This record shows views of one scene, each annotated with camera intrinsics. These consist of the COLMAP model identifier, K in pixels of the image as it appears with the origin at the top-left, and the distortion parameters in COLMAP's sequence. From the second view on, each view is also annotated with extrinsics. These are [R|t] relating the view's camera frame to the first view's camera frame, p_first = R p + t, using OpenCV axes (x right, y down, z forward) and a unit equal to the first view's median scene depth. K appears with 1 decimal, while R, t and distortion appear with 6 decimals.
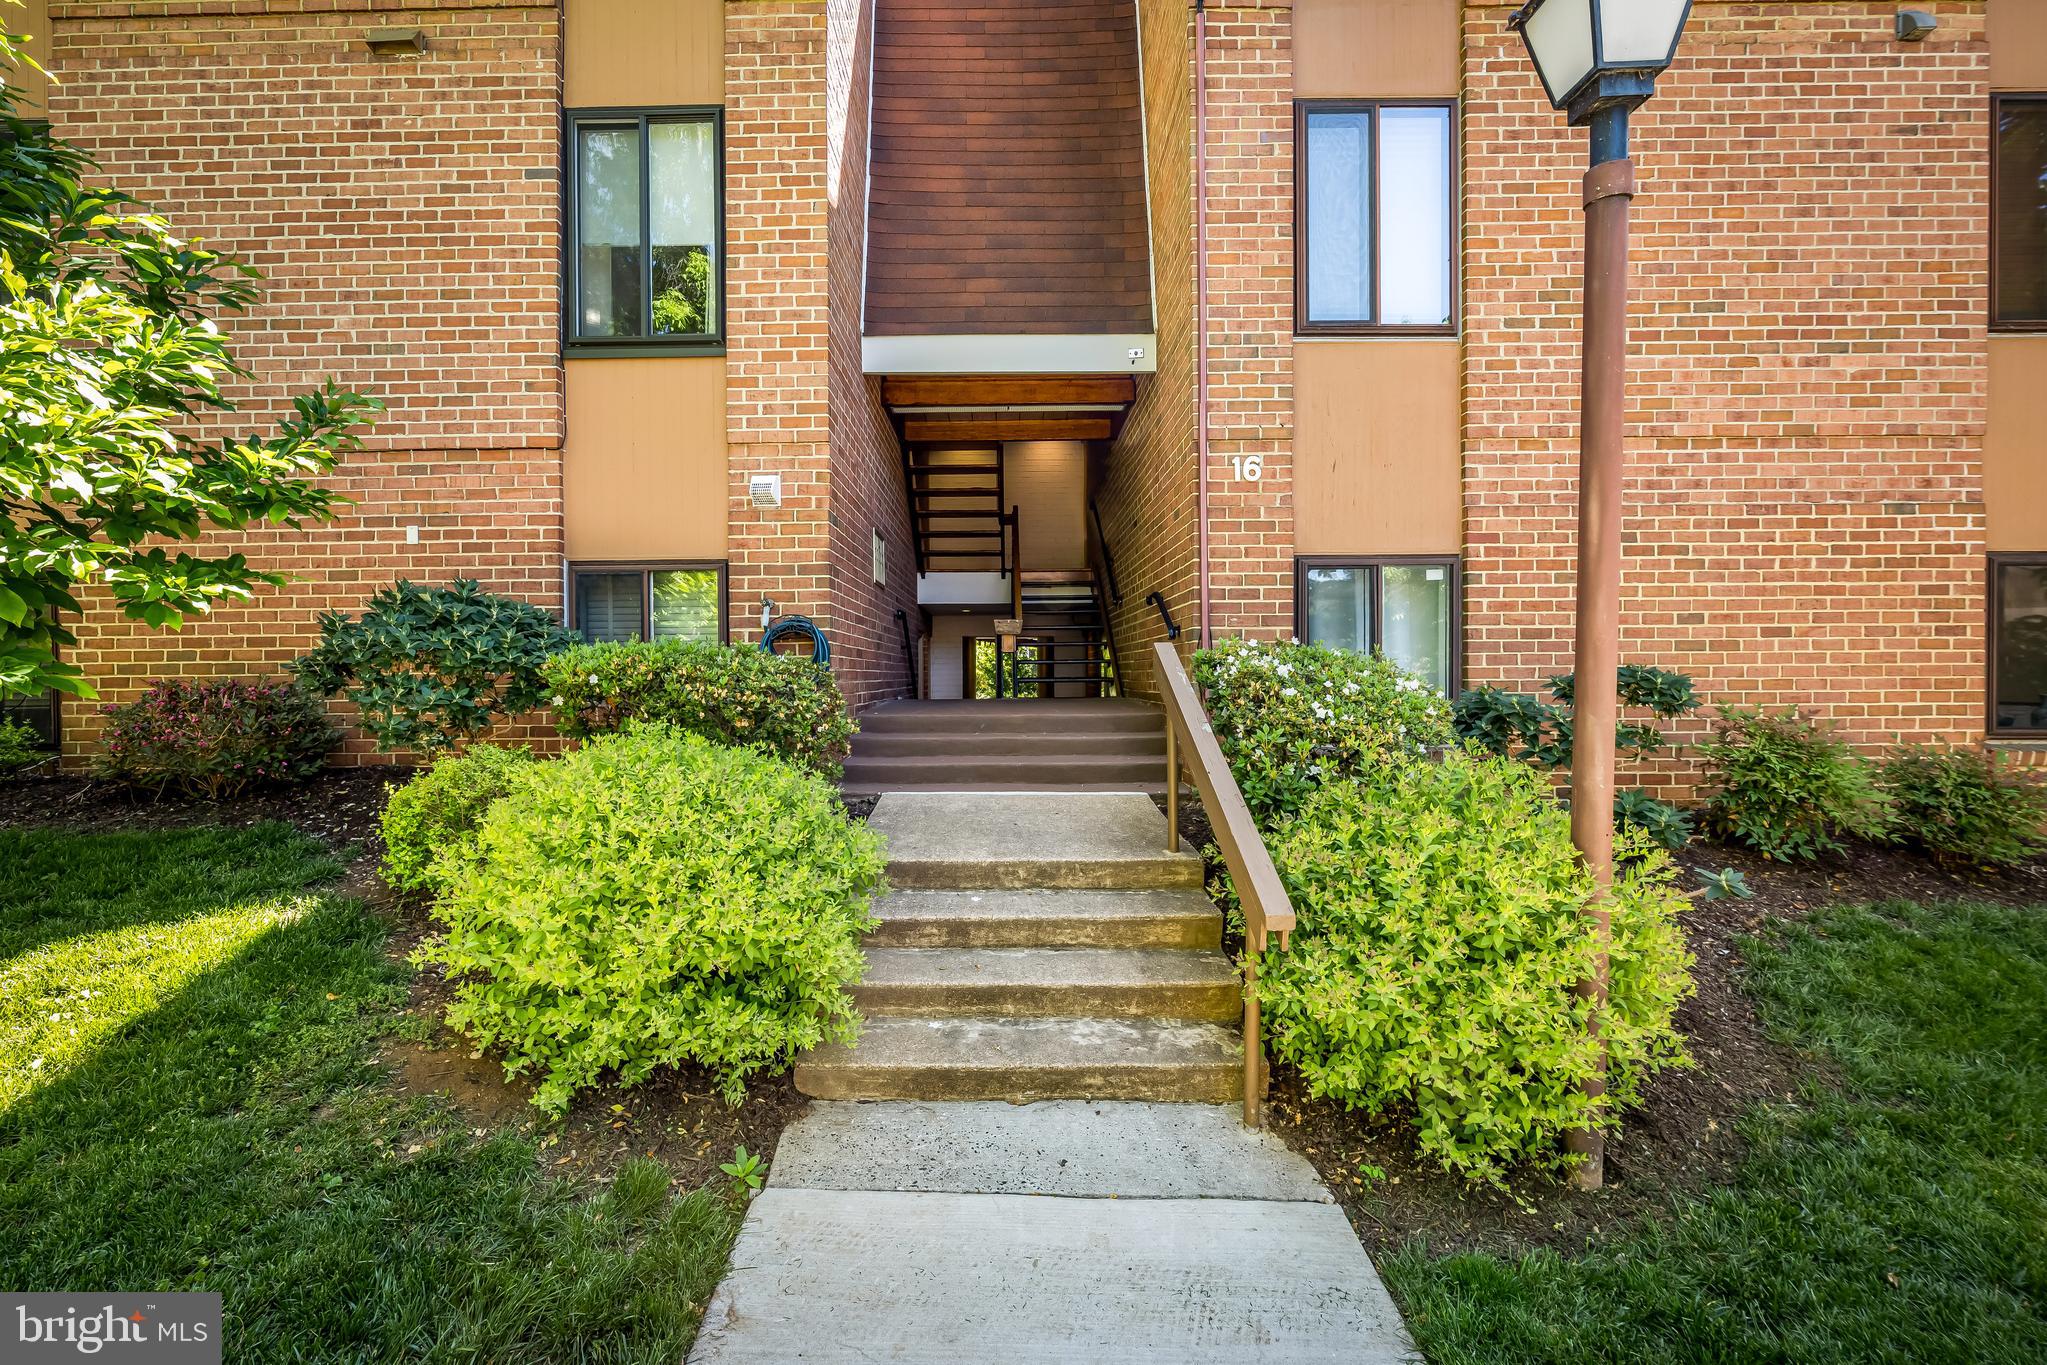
lens RADIAL K [[826.4, 0, 1022.1], [0, 826.4, 661.4], [0, 0, 1]] dist [-0.005290, 0.000026]
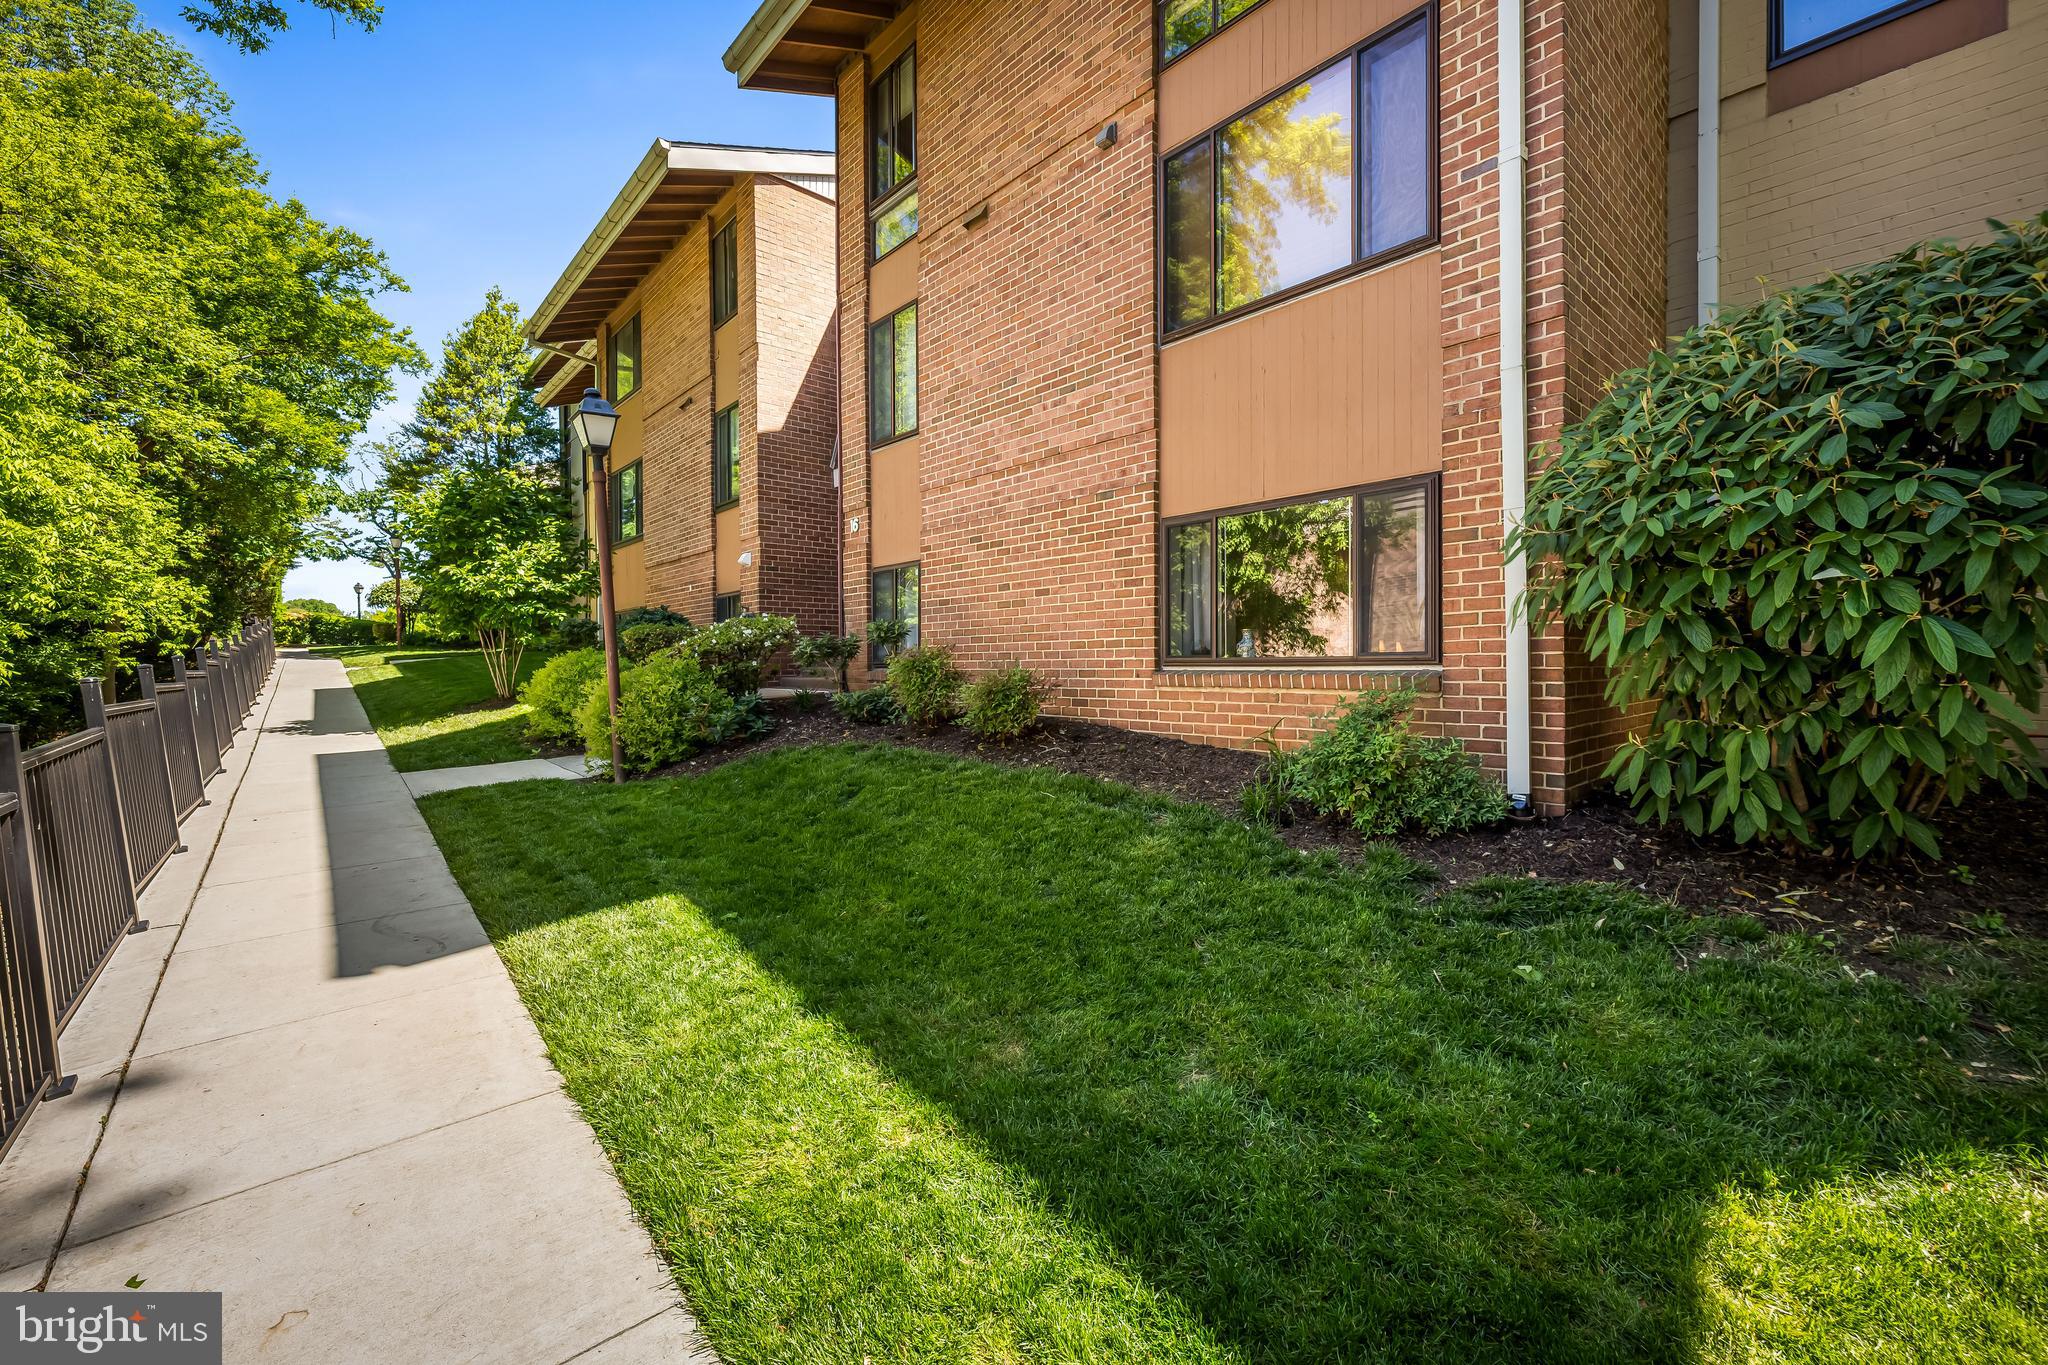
lens RADIAL K [[826.8, 0, 1022.6], [0, 826.8, 661.4], [0, 0, 1]] dist [-0.005290, 0.000026]
pose [[0.682616, -0.002684, -0.730773, 1.969928], [0.004400, 0.999990, 0.000438, 0.086736], [0.730764, -0.003515, 0.682621, -0.033038]]
